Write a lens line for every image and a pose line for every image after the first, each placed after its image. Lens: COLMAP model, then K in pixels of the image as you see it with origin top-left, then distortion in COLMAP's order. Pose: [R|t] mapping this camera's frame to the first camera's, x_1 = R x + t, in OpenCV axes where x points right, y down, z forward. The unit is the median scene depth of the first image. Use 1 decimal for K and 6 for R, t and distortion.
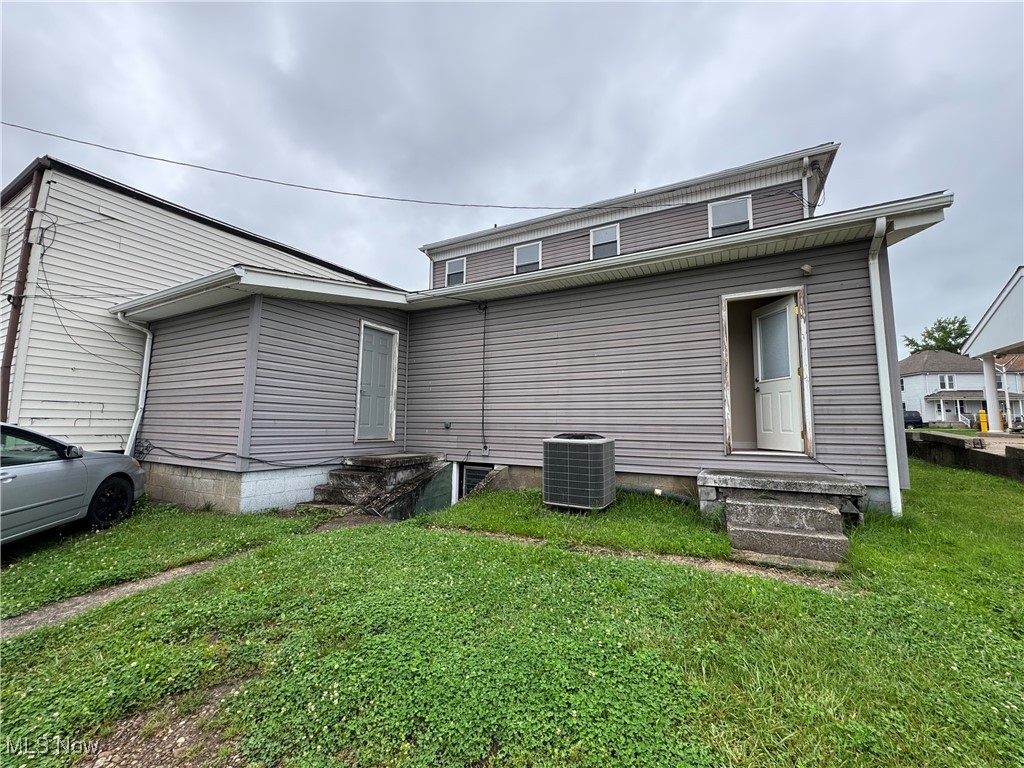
lens RADIAL K [[412.2, 0, 509.6], [0, 412.2, 383.6], [0, 0, 1]] dist [-0.000835, 0.000250]
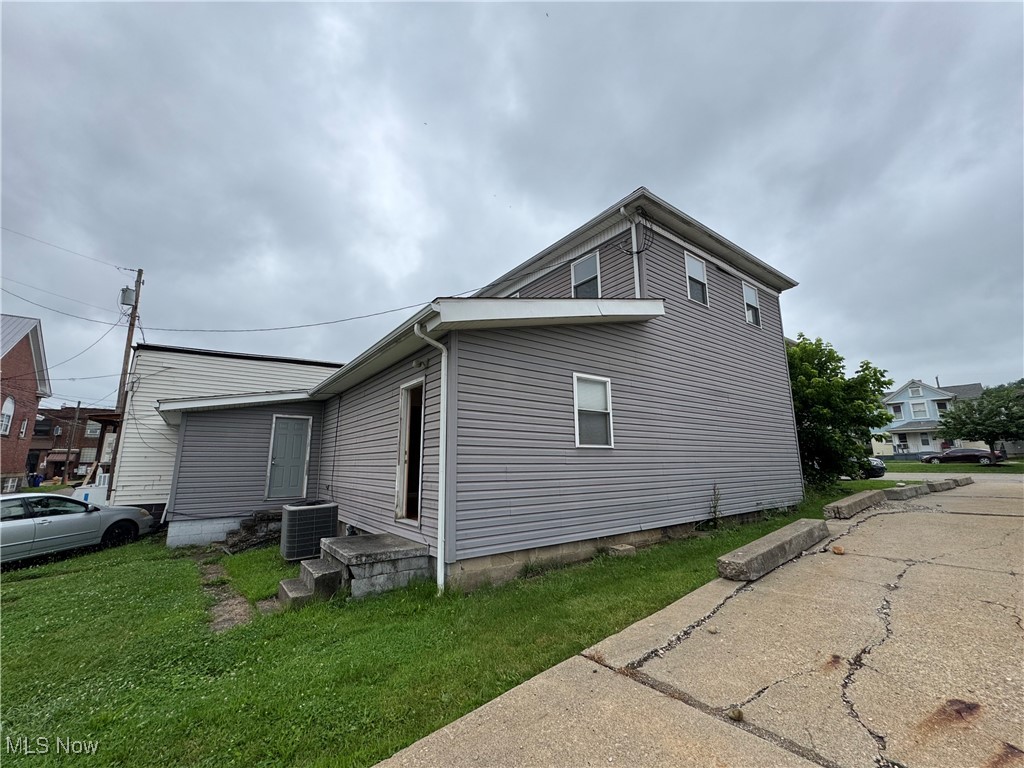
lens RADIAL K [[412.2, 0, 510.3], [0, 412.2, 384.8], [0, 0, 1]] dist [-0.000835, 0.000250]
pose [[0.904158, -0.099317, -0.415494, 1.119818], [0.064221, 0.993147, -0.097644, -0.068152], [0.422345, 0.061602, 0.904340, 0.032652]]
